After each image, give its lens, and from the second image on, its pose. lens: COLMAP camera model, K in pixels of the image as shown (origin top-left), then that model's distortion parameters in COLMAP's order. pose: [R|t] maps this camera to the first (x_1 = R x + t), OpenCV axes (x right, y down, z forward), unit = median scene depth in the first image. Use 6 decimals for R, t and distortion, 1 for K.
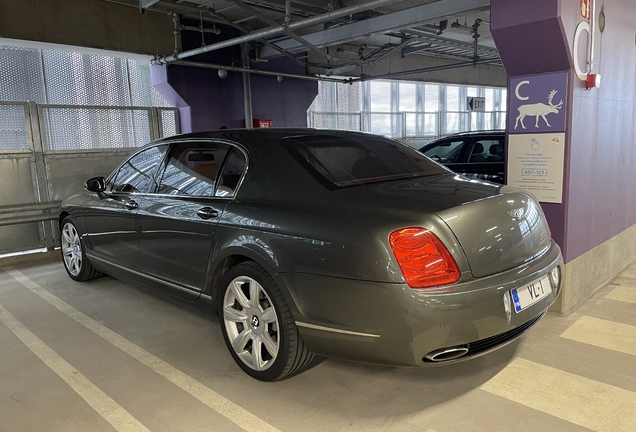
lens RADIAL K [[482.6, 0, 321.2], [0, 482.6, 214.1], [0, 0, 1]] dist [0.027060, -0.013339]
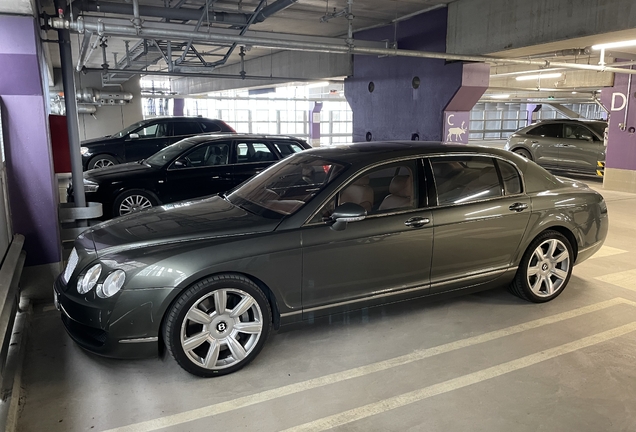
lens RADIAL K [[482.6, 0, 321.0], [0, 482.6, 214.5], [0, 0, 1]] dist [0.027060, -0.013339]
pose [[0.312203, -0.155591, 0.937188, -1.382780], [0.129419, 0.984266, 0.120294, -0.180757], [-0.941159, 0.083734, 0.327427, 0.860777]]
